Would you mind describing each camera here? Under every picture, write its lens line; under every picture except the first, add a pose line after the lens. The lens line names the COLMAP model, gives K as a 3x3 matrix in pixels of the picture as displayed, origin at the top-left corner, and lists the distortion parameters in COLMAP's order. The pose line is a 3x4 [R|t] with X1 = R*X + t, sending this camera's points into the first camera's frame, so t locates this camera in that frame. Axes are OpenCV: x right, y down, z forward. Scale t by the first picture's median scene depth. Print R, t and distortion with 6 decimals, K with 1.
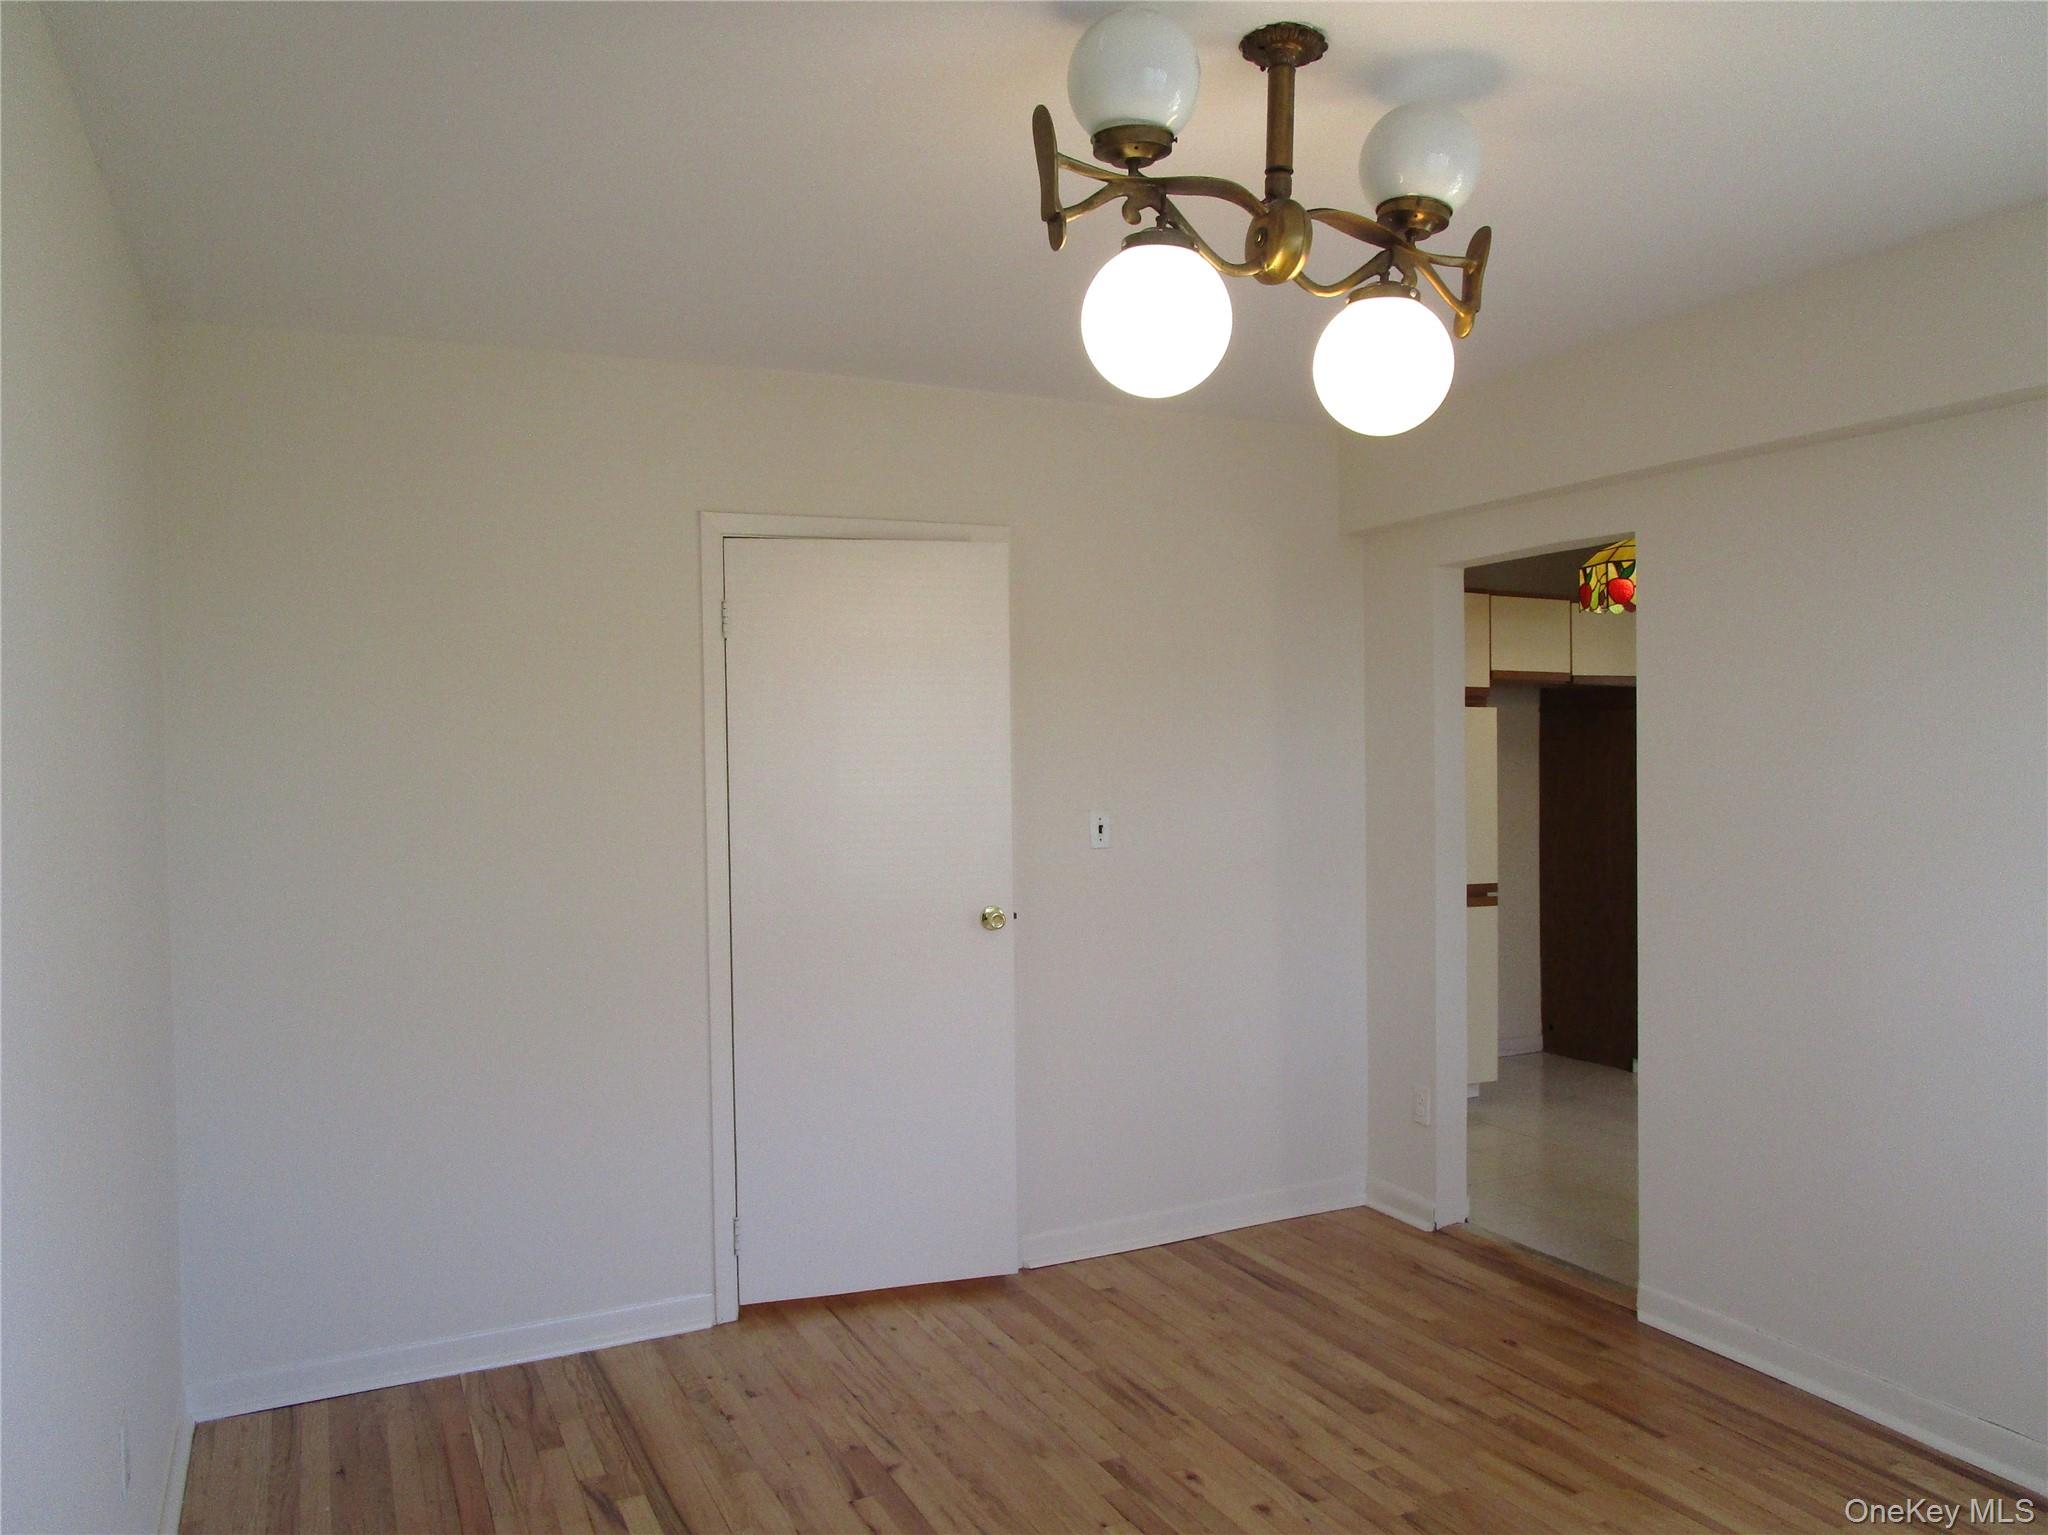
lens RADIAL K [[1486.4, 0, 1045.8], [0, 1486.4, 770.2], [0, 0, 1]] dist [-0.021652, 0.001923]
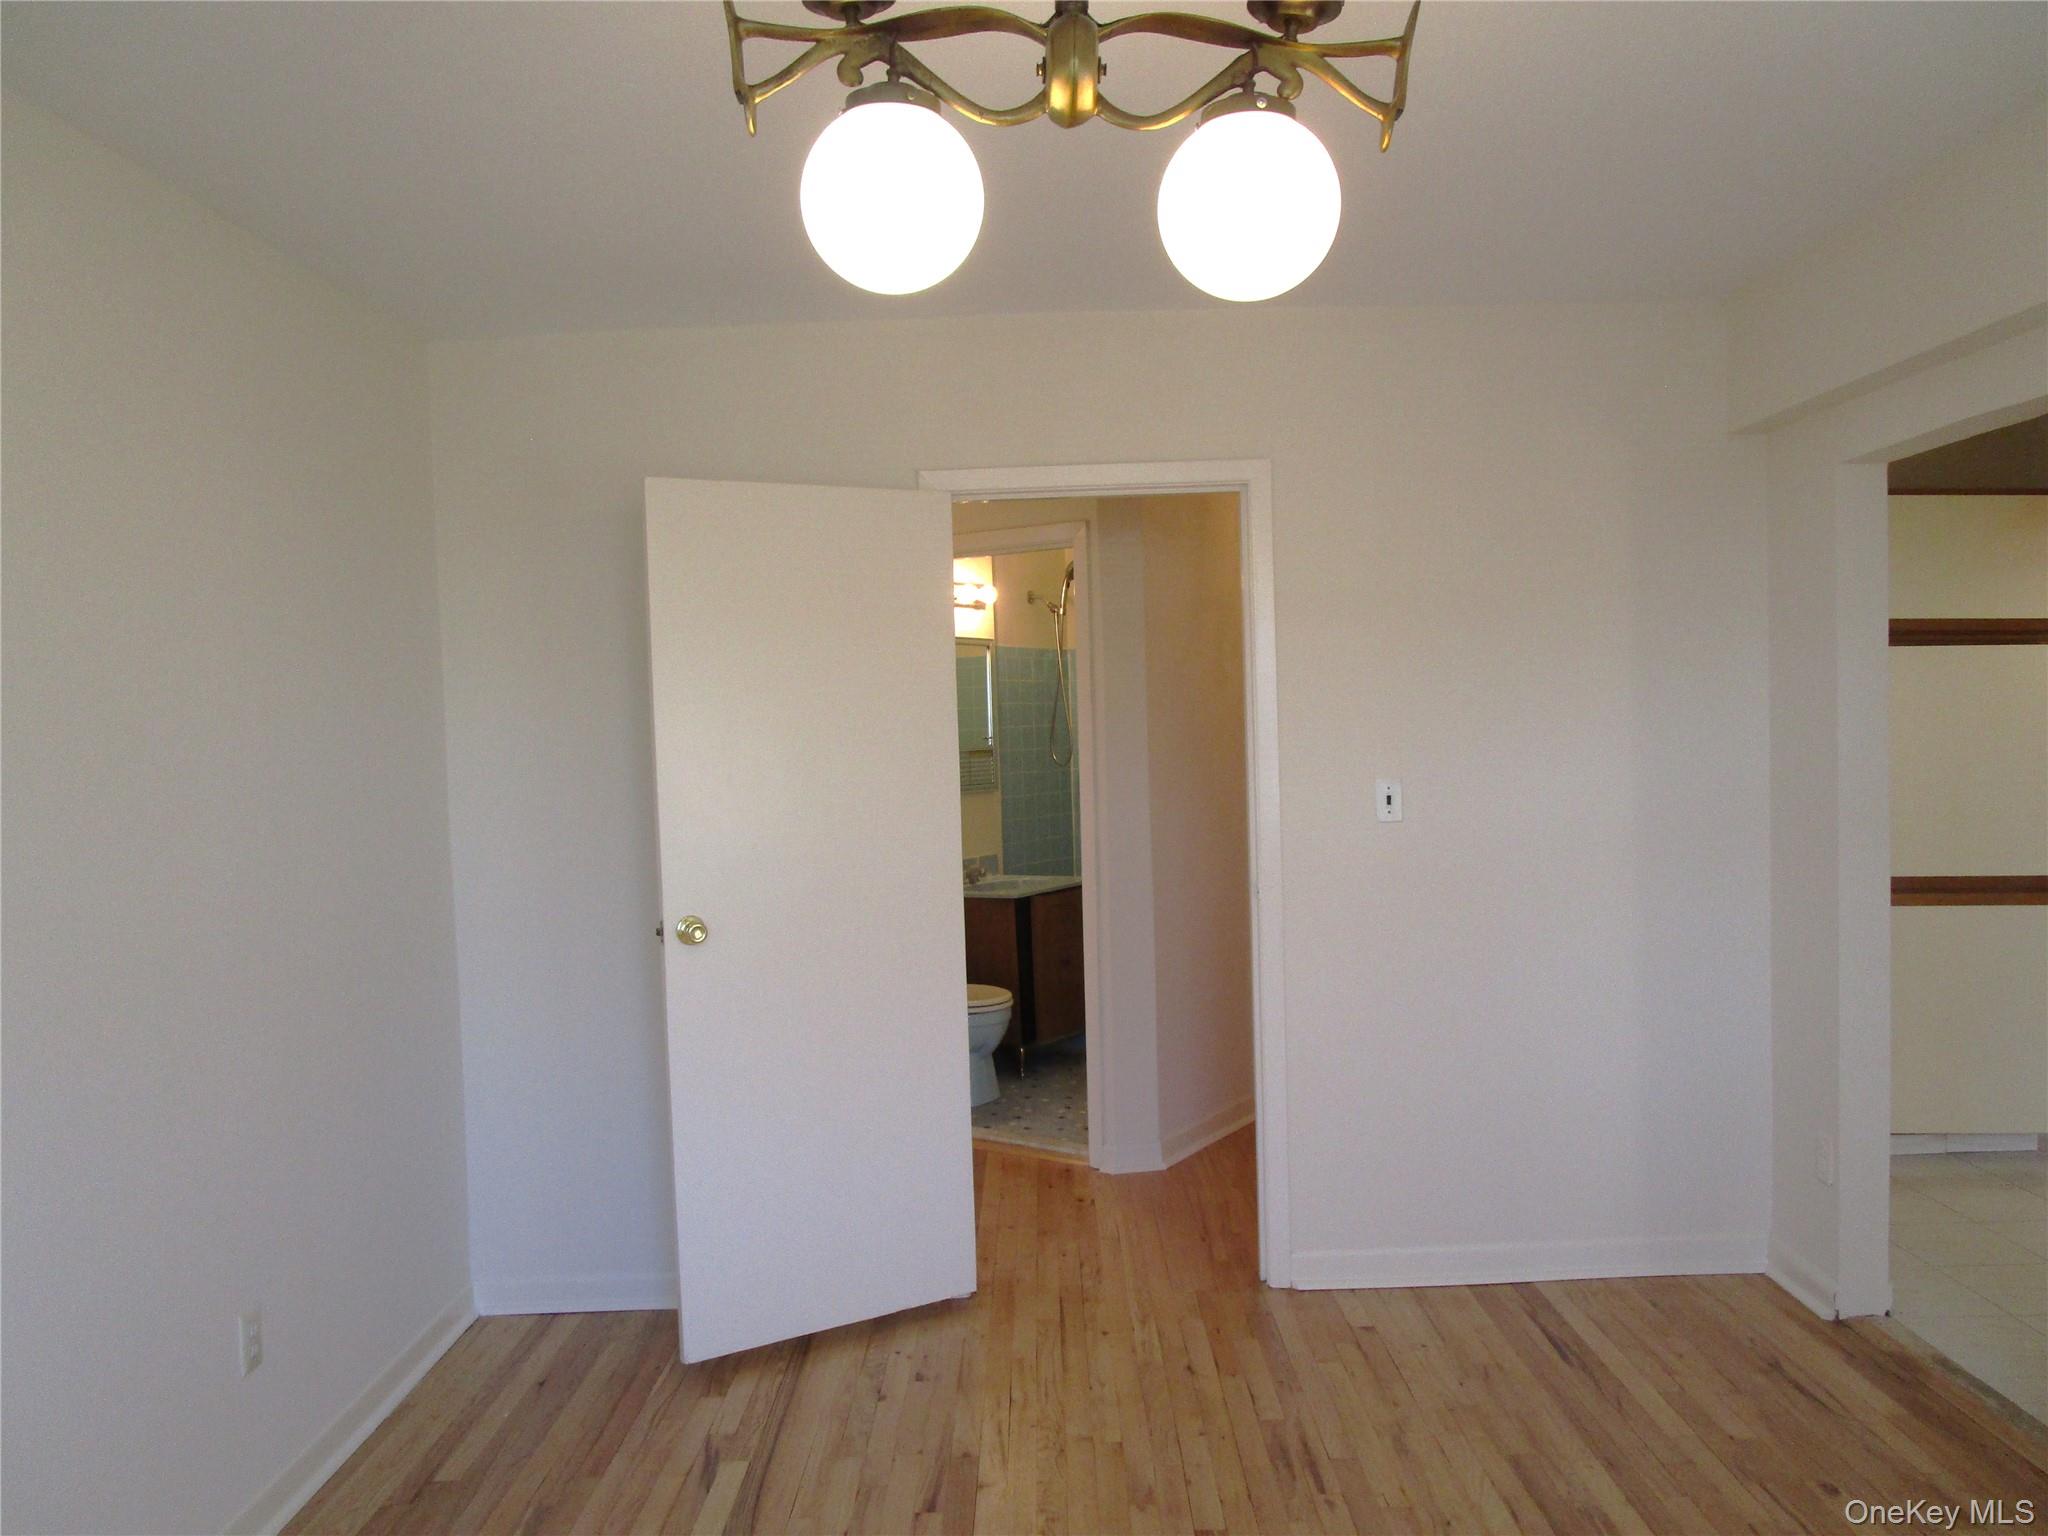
lens RADIAL K [[1486.4, 0, 1026.3], [0, 1486.4, 765.4], [0, 0, 1]] dist [-0.021652, 0.001923]
pose [[0.897286, 0.001101, -0.441448, 0.293289], [0.009723, 0.999705, 0.022256, -0.002569], [0.441342, -0.024262, 0.897011, 0.165445]]
